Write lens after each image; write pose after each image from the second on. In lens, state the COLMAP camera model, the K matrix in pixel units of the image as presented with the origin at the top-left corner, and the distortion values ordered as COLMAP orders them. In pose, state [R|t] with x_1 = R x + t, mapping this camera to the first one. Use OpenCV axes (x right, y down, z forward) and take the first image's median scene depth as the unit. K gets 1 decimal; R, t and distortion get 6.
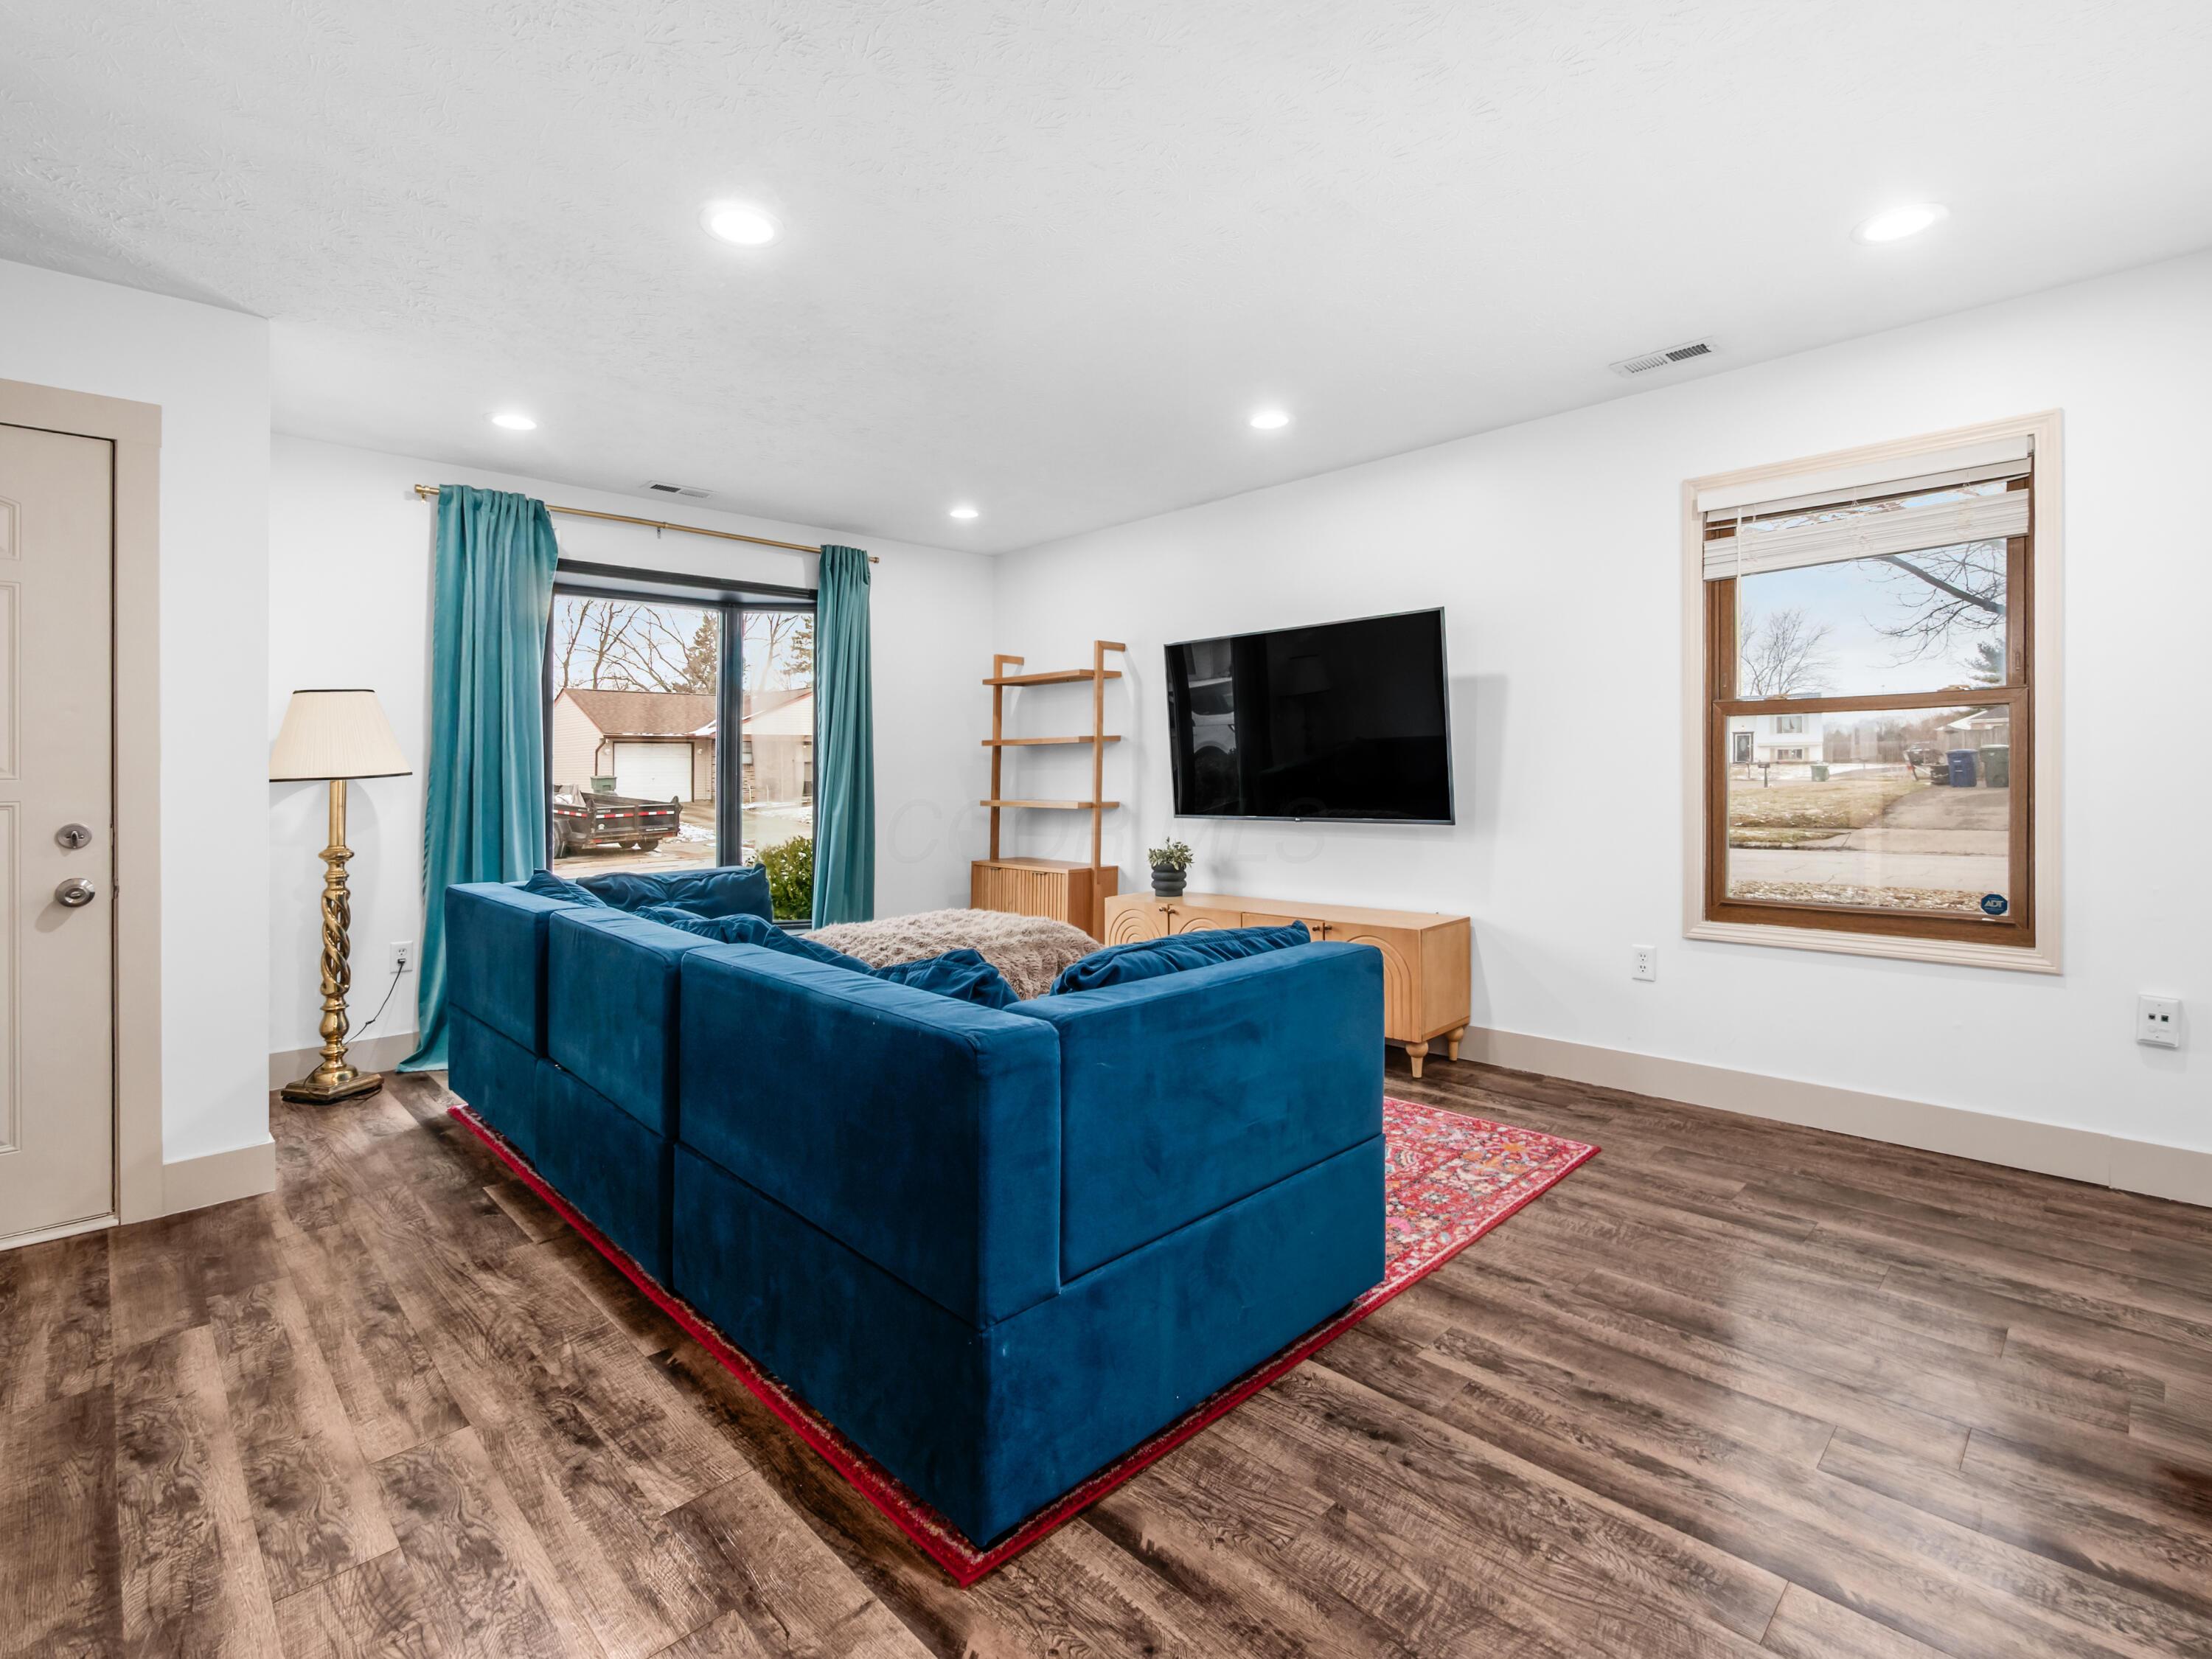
lens RADIAL K [[1035.6, 0, 1135.5], [0, 1035.6, 767.9], [0, 0, 1]] dist [-0.001596, -0.000470]
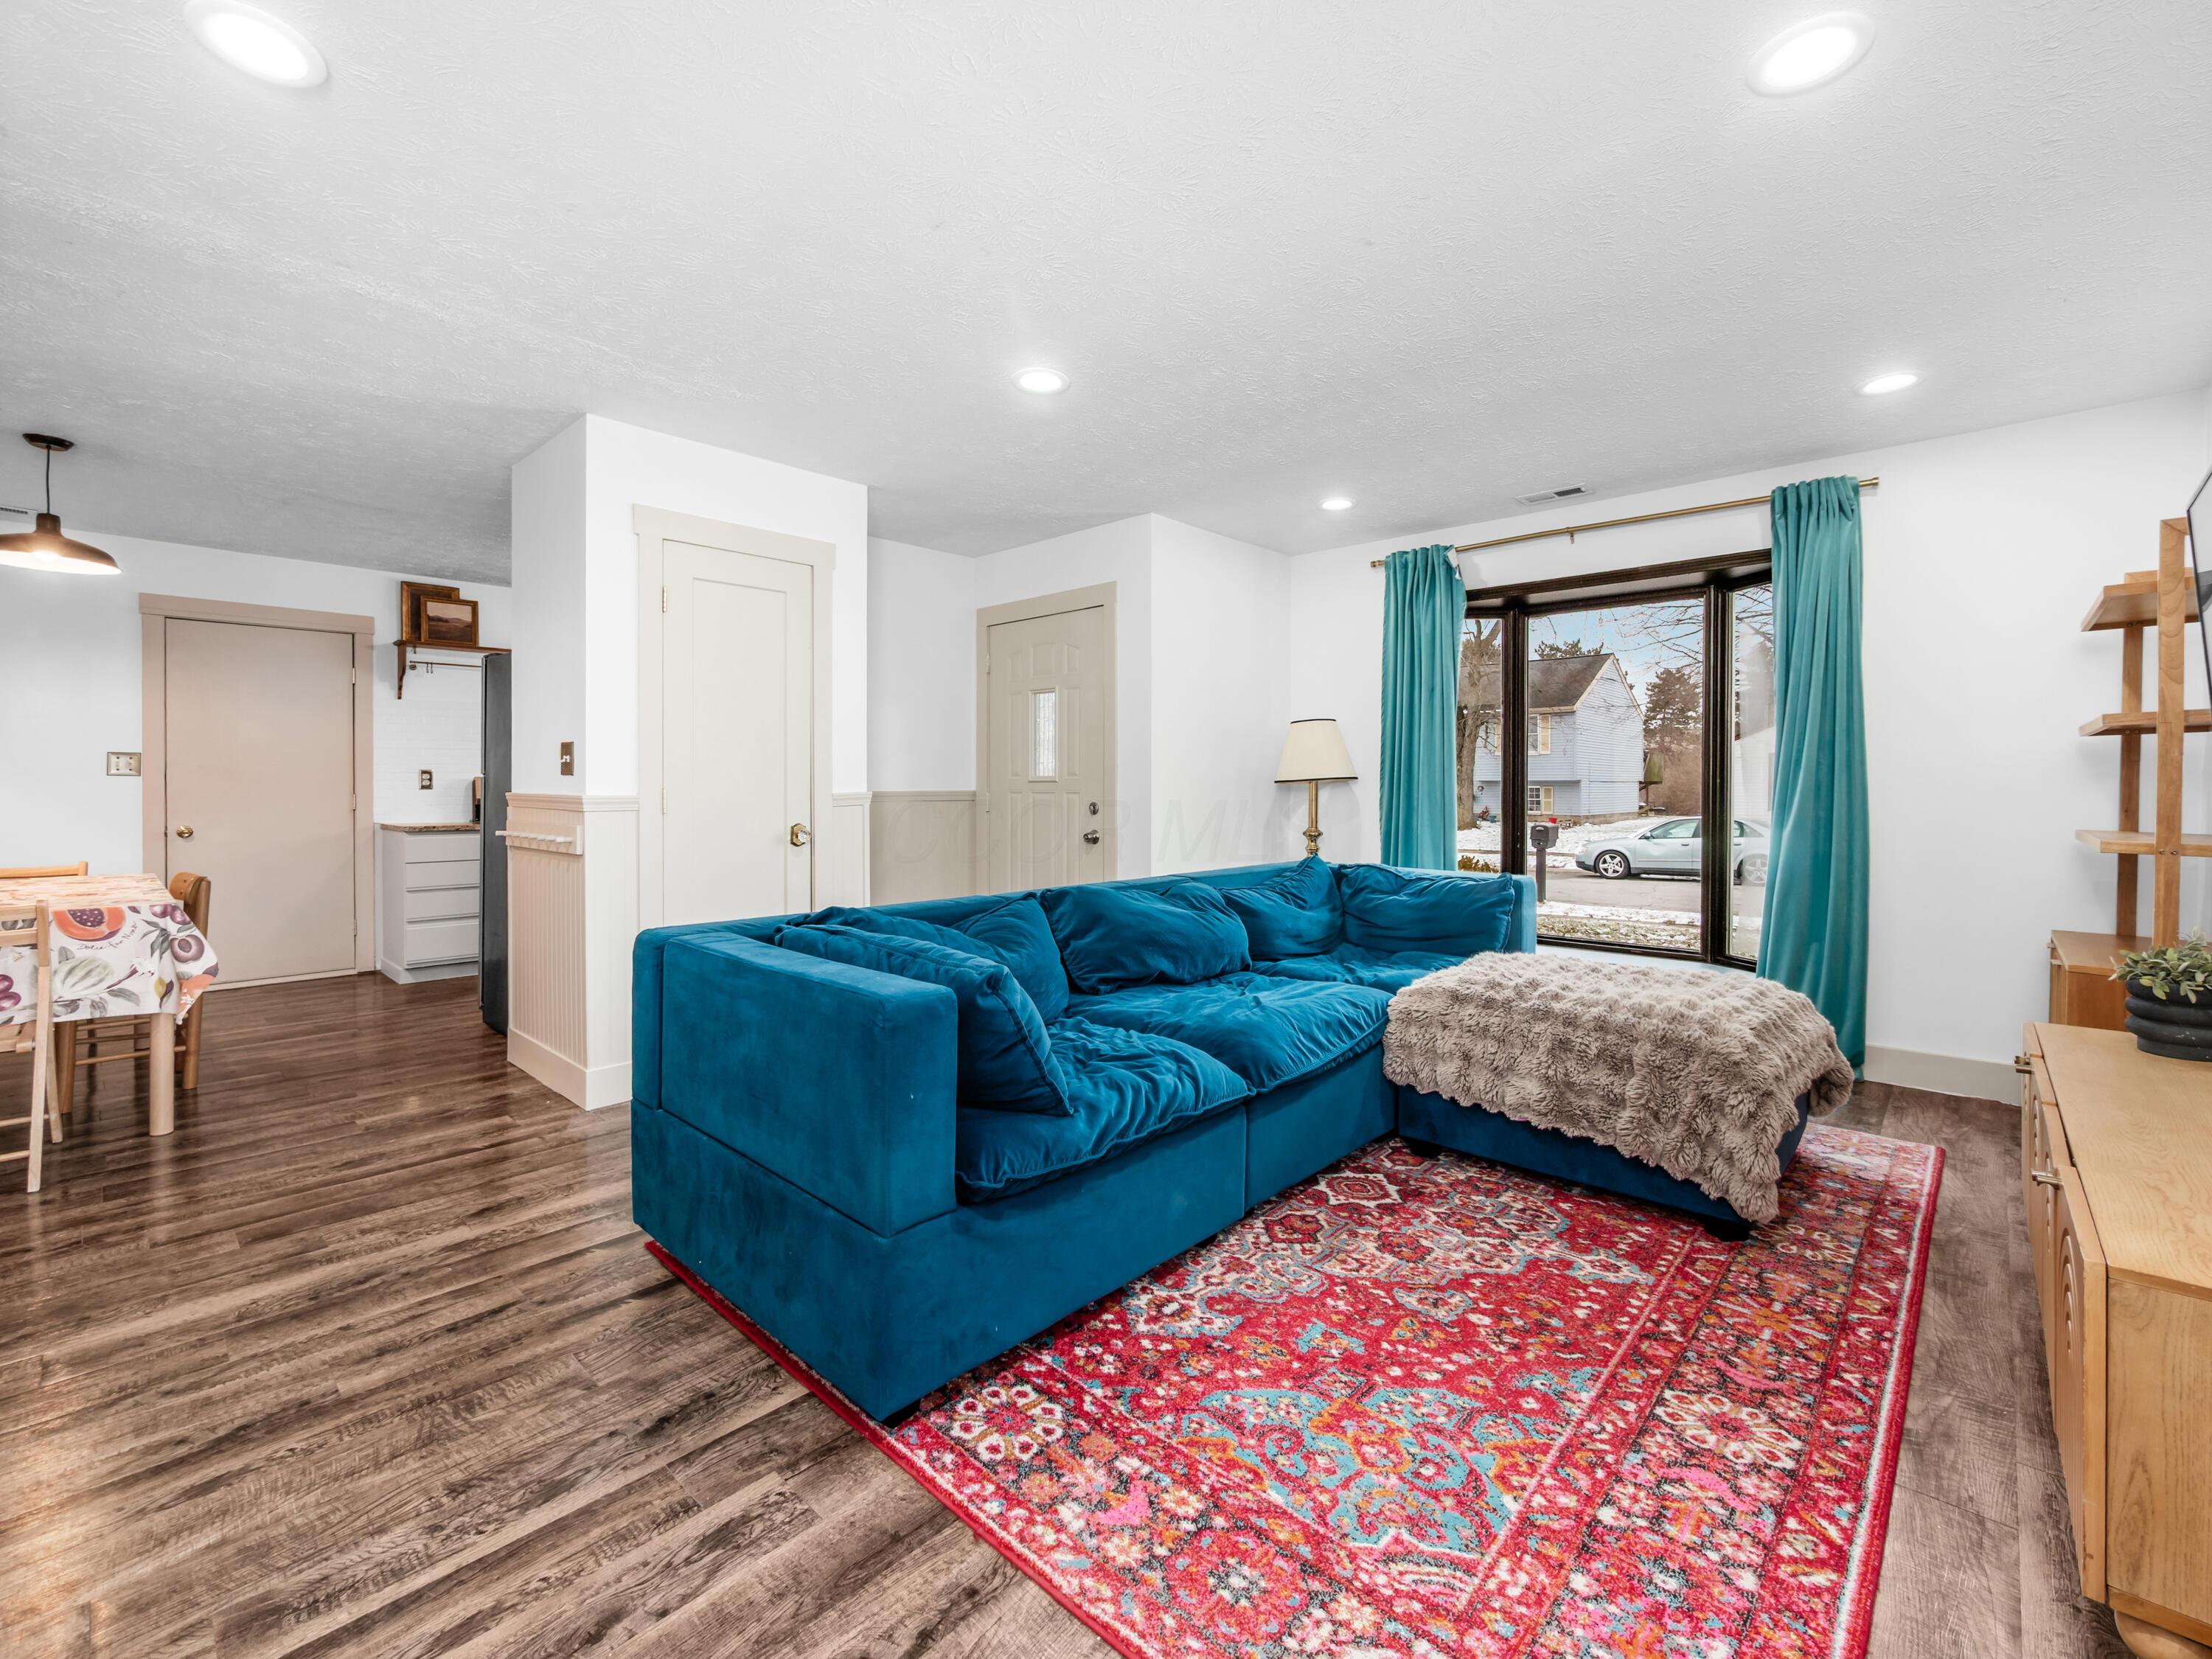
lens RADIAL K [[936.1, 0, 1106.0], [0, 936.1, 829.5], [0, 0, 1]] dist [-0.005654, 0.000421]
pose [[0.039101, 0.059355, -0.997471, 0.934546], [0.000154, 0.998234, 0.059407, -0.007202], [0.999235, -0.002477, 0.039022, 1.141136]]
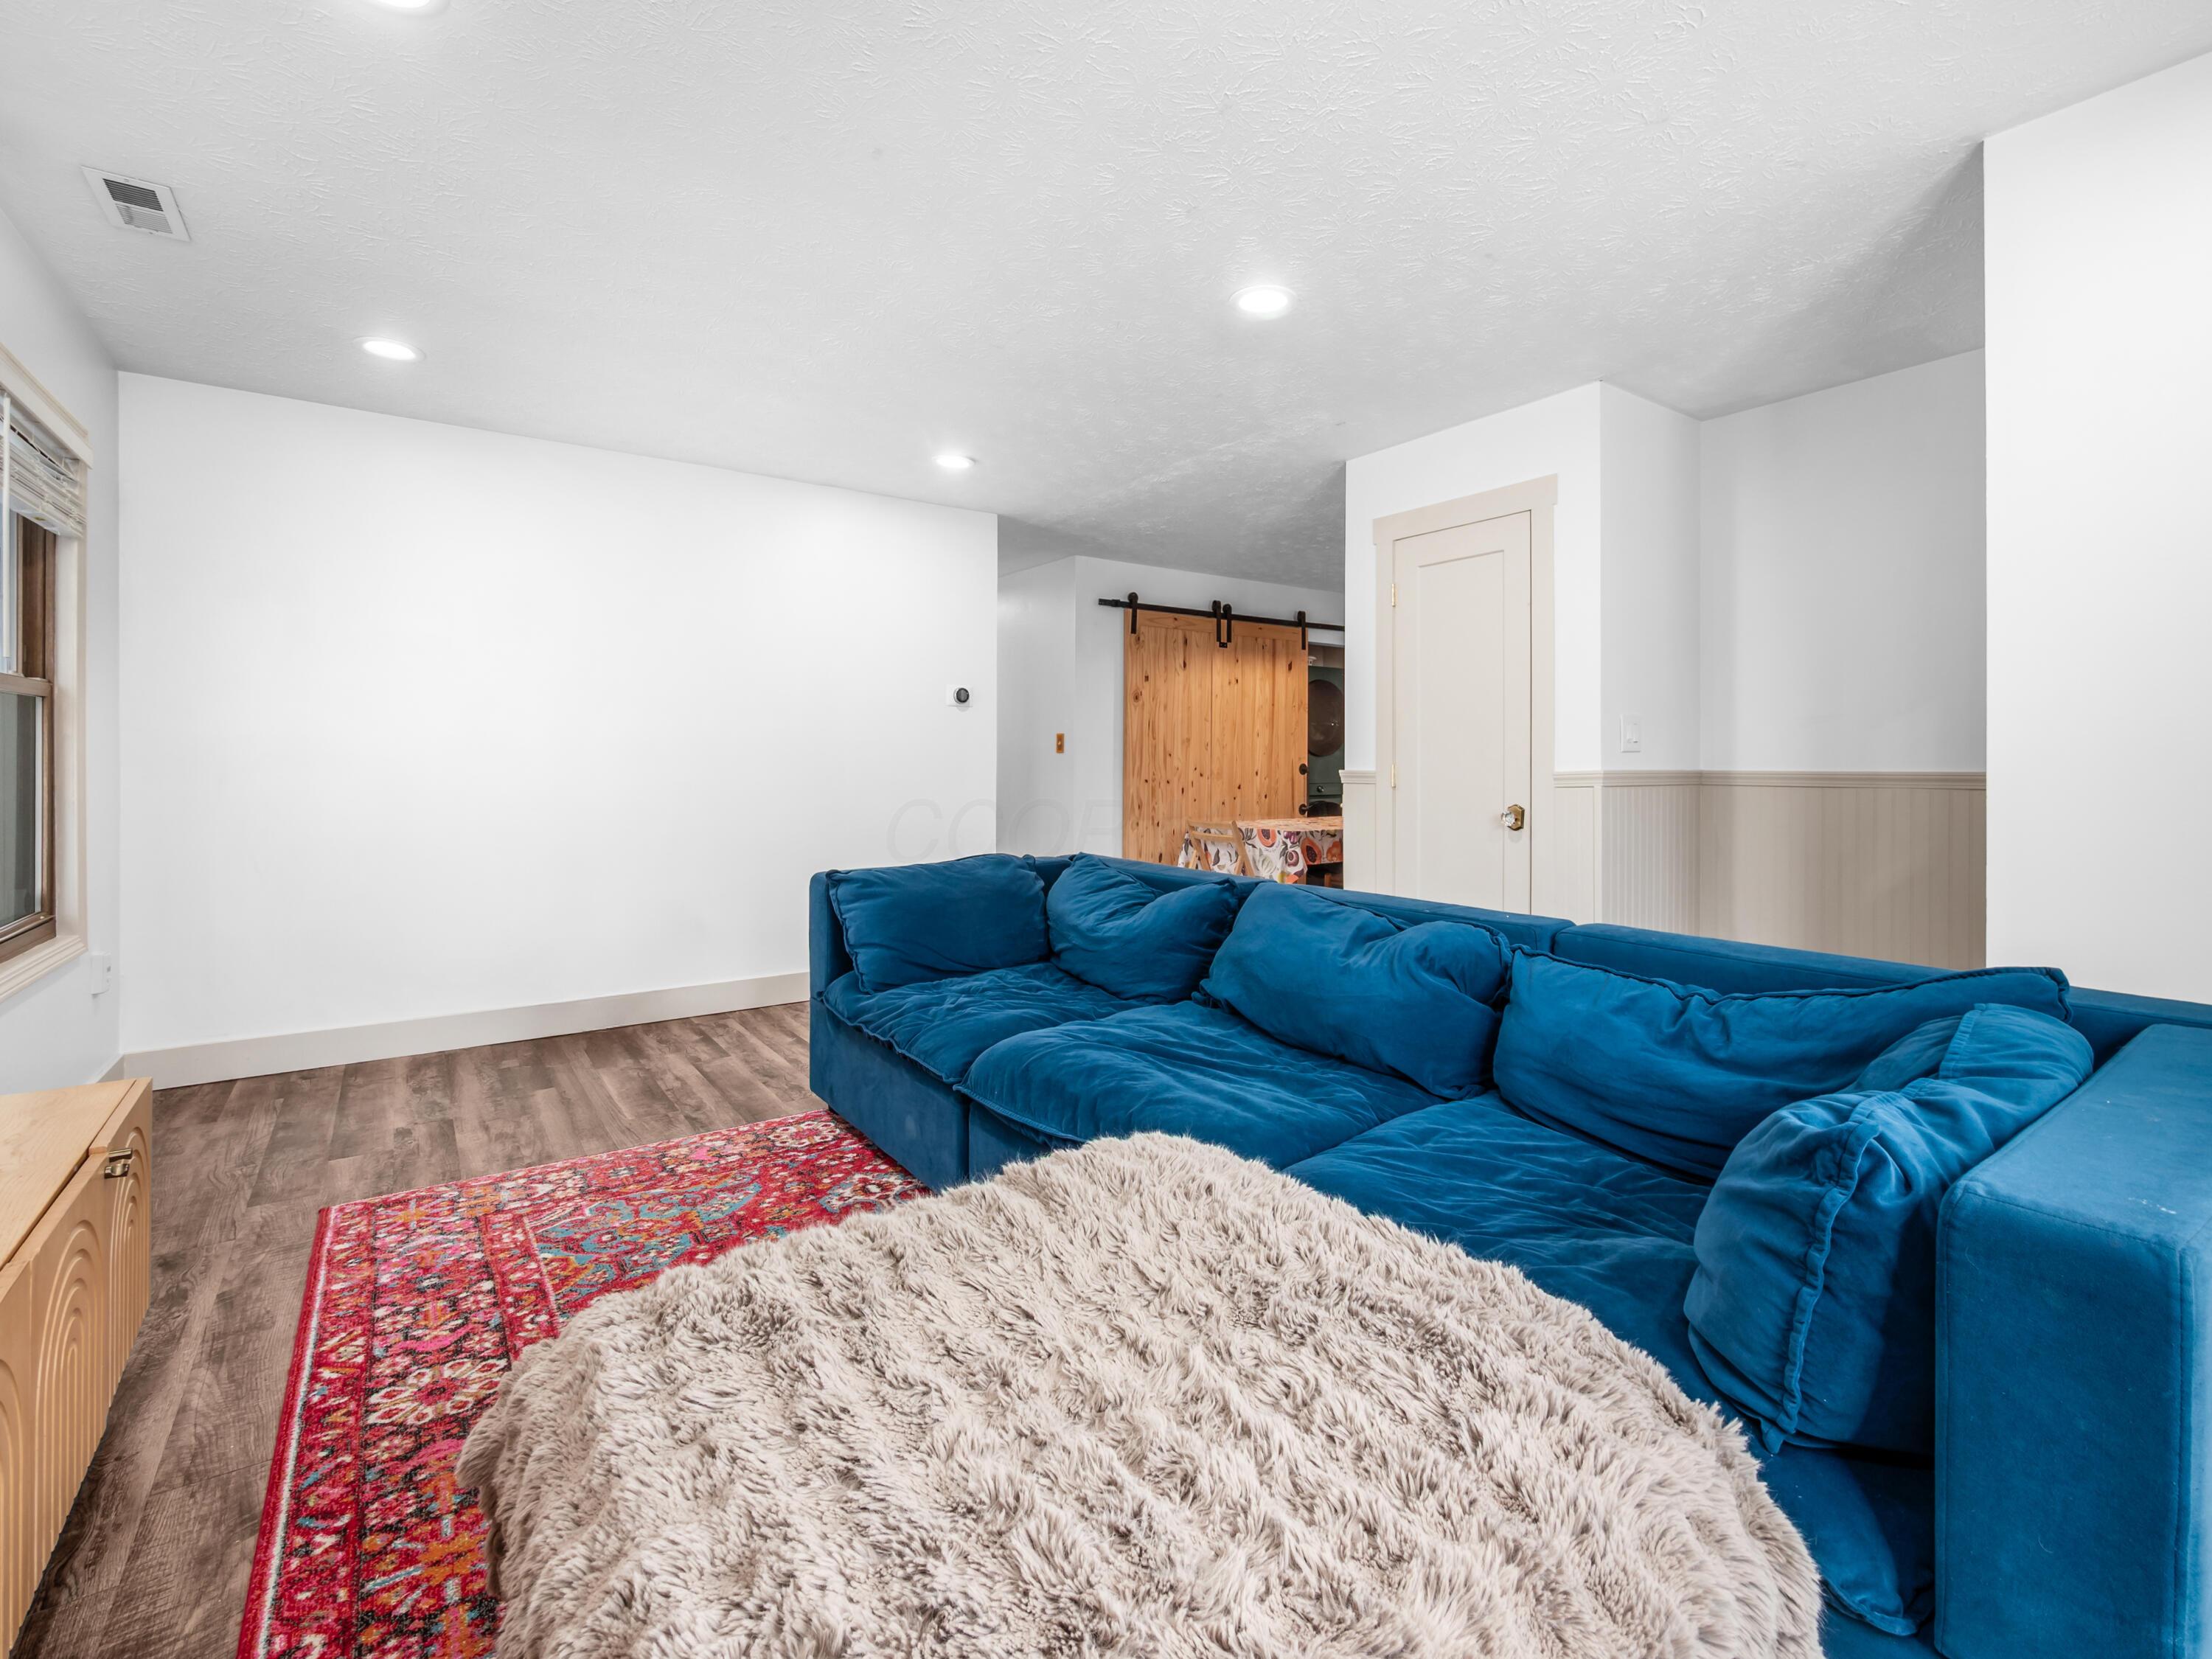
lens RADIAL K [[1035.6, 0, 1135.5], [0, 1035.6, 767.9], [0, 0, 1]] dist [-0.001596, -0.000470]
pose [[-0.987907, 0.007565, 0.154862, -0.472215], [0.008077, 0.999964, 0.002676, 0.016888], [-0.154836, 0.003894, -0.987932, 2.421471]]
